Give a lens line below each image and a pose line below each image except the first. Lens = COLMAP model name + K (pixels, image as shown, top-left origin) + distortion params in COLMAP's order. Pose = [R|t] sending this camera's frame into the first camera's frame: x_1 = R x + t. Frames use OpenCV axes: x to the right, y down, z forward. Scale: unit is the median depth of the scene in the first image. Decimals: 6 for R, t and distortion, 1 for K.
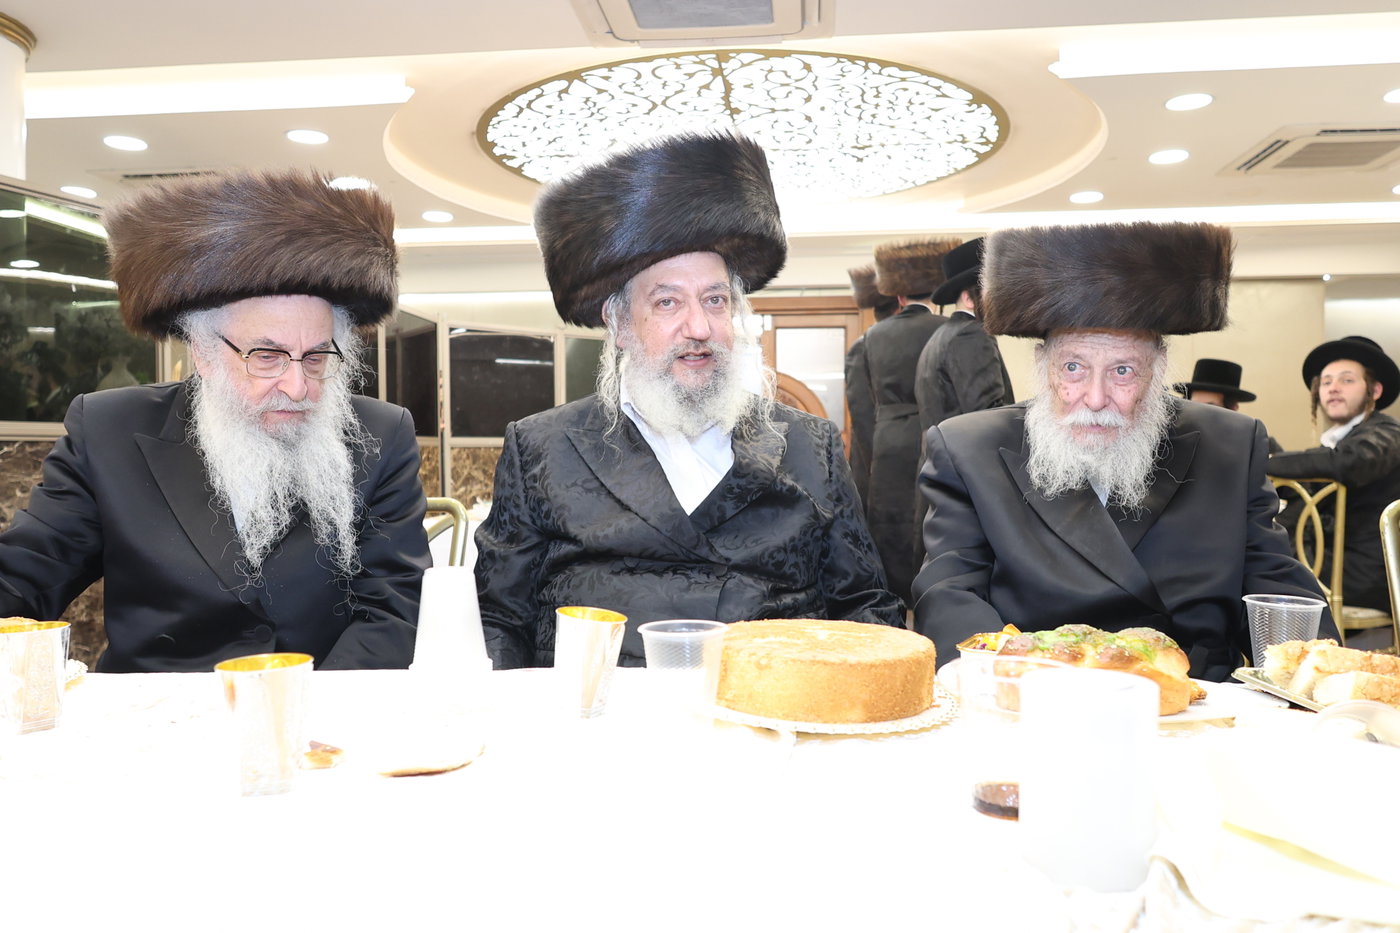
lens RADIAL K [[1042.7, 0, 704.4], [0, 1042.7, 471.6], [0, 0, 1]] dist [0.003004, 0.002944]
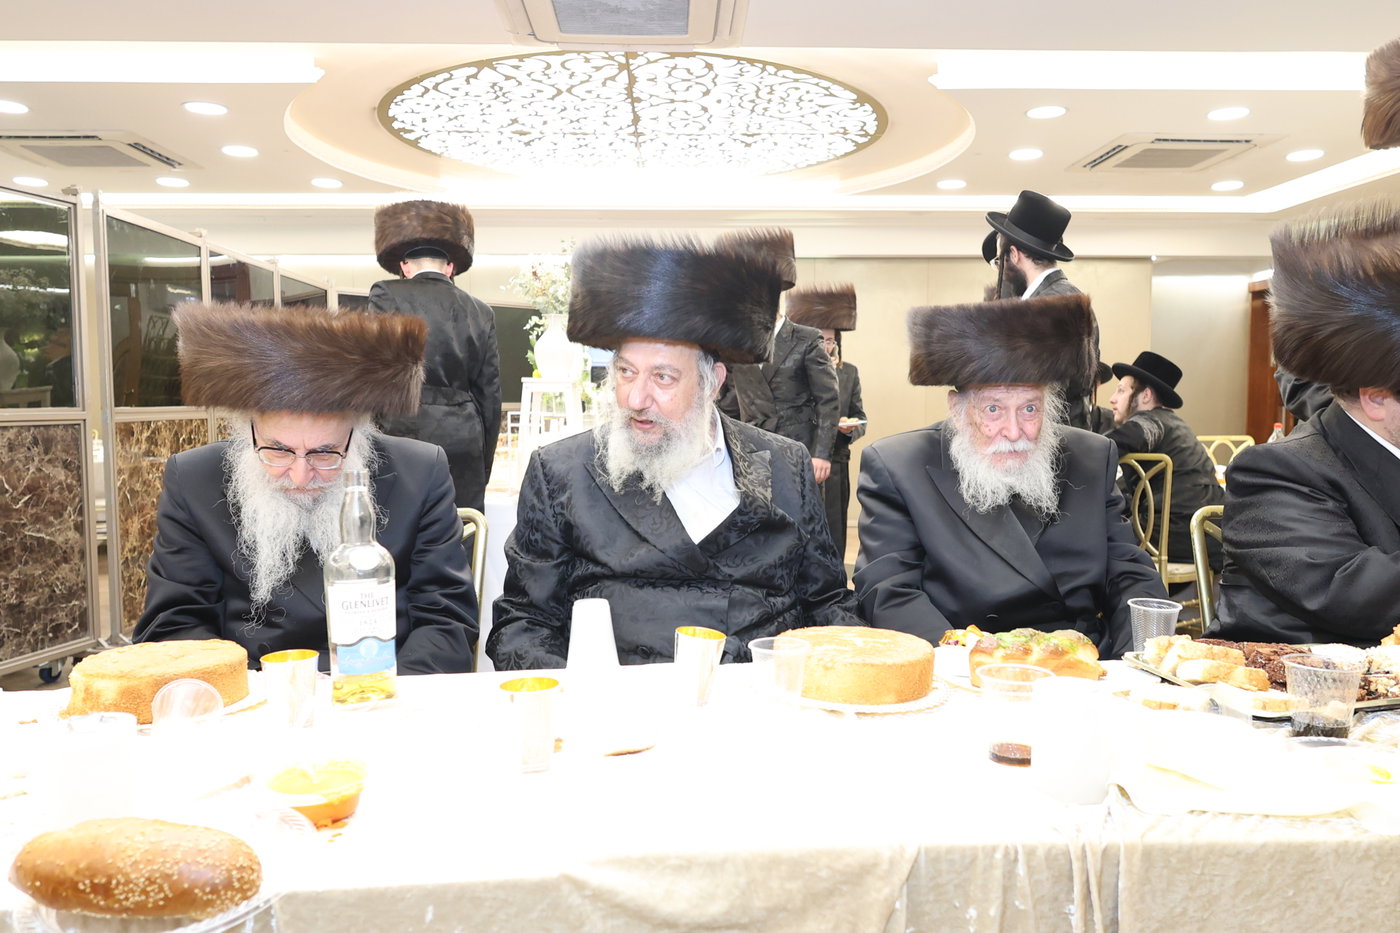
lens RADIAL K [[1042.7, 0, 704.4], [0, 1042.7, 471.6], [0, 0, 1]] dist [0.003004, 0.002944]
pose [[0.990408, -0.008689, 0.137904, -0.056760], [0.001629, 0.998686, 0.051229, -0.029391], [-0.138168, -0.050513, 0.989120, -0.073624]]
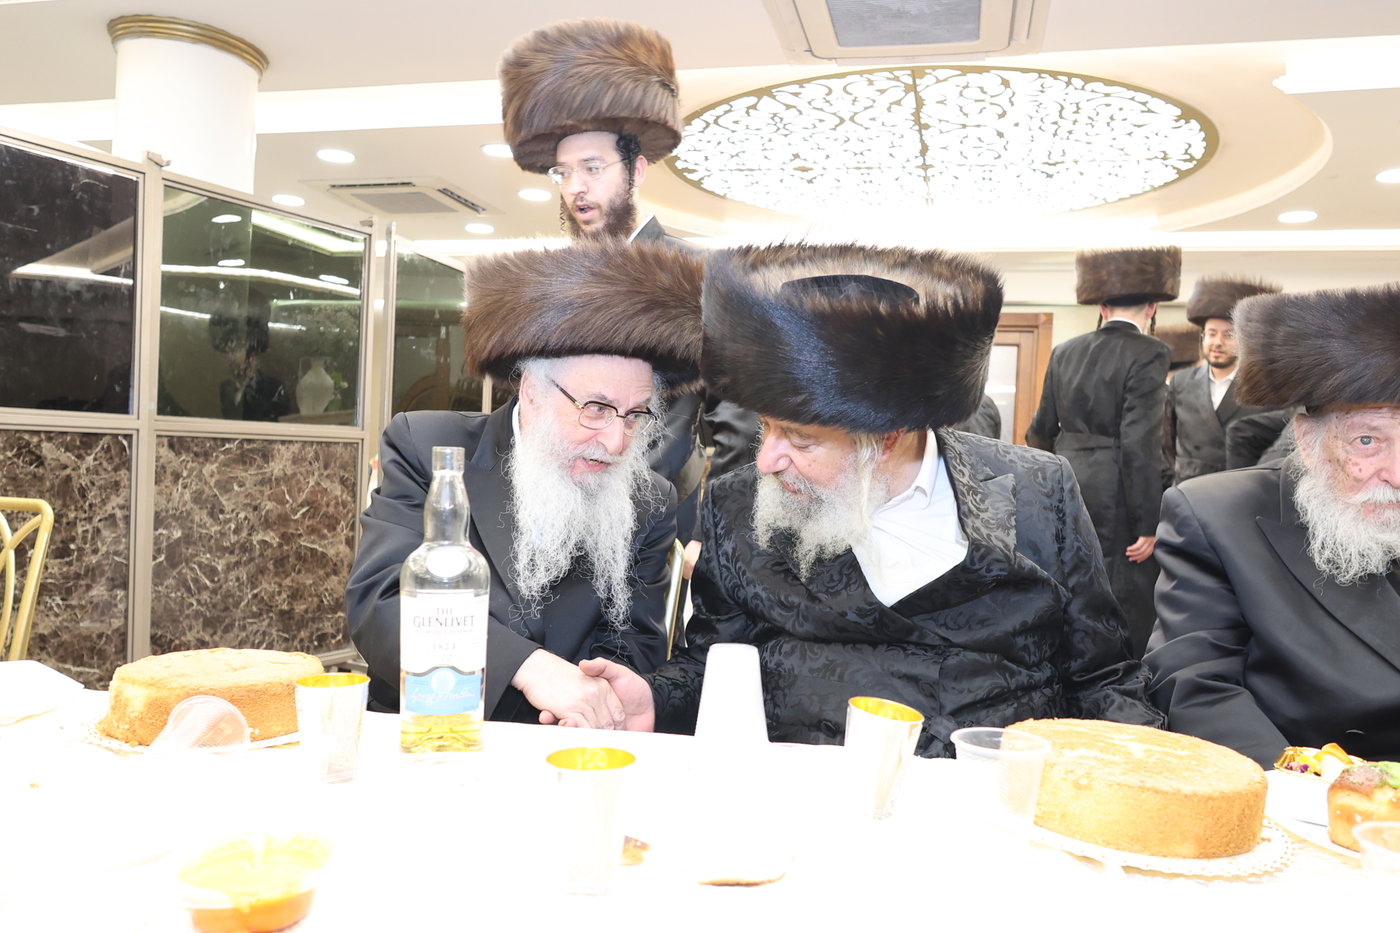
lens RADIAL K [[1042.7, 0, 704.4], [0, 1042.7, 471.6], [0, 0, 1]] dist [0.003004, 0.002944]
pose [[0.989600, 0.047178, -0.135891, -0.029367], [-0.047694, 0.998862, -0.000545, -0.013755], [0.135711, 0.007021, 0.990724, 0.005736]]
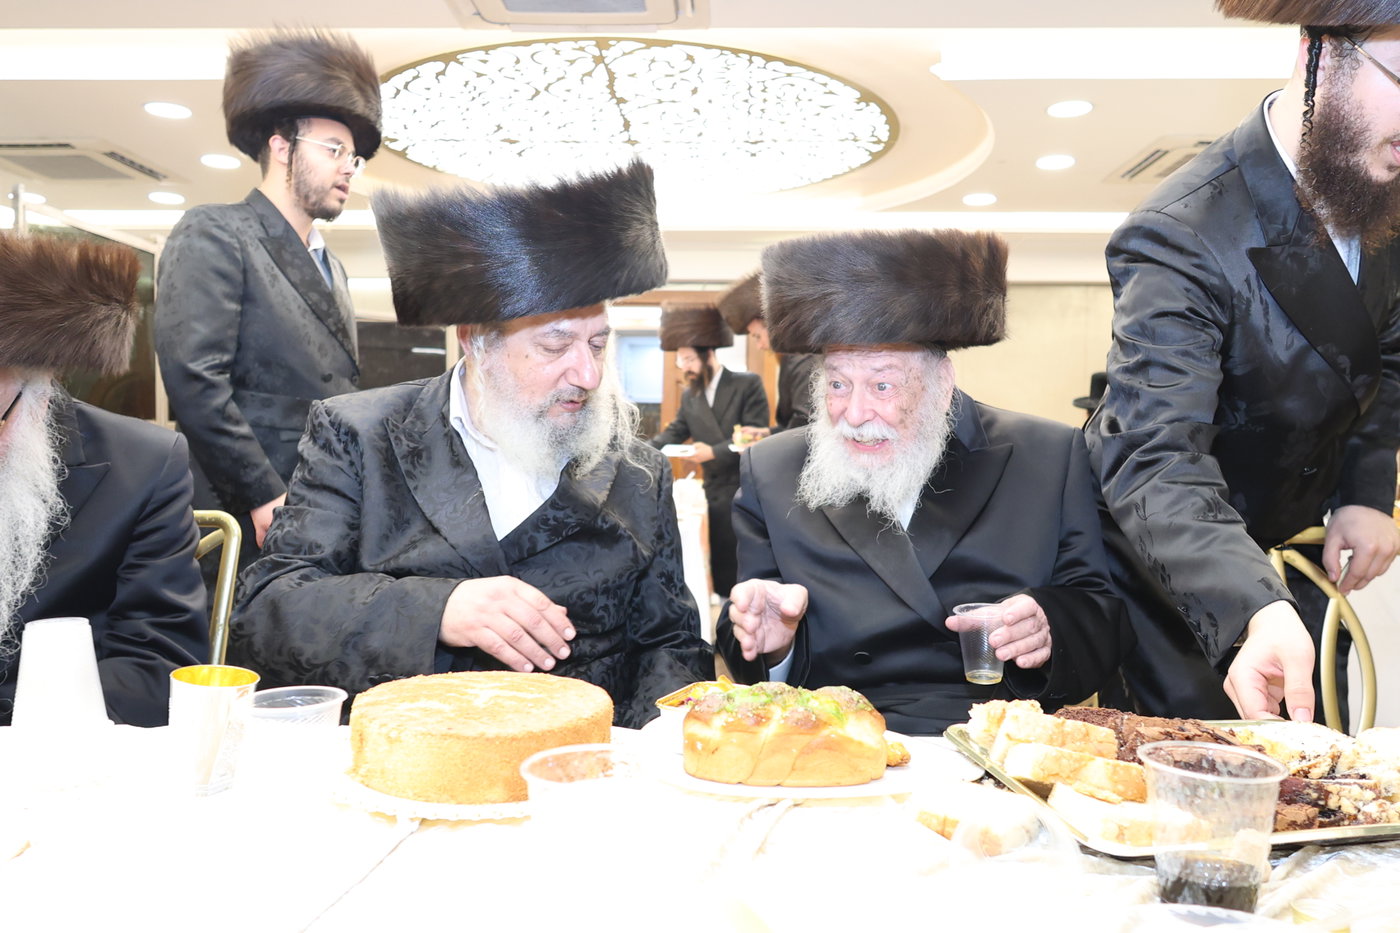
lens RADIAL K [[1042.7, 0, 704.4], [0, 1042.7, 471.6], [0, 0, 1]] dist [0.003004, 0.002944]
pose [[0.997324, 0.011409, 0.072217, 0.045389], [-0.012109, 0.999884, 0.009275, -0.009201], [-0.072102, -0.010125, 0.997346, 0.018463]]
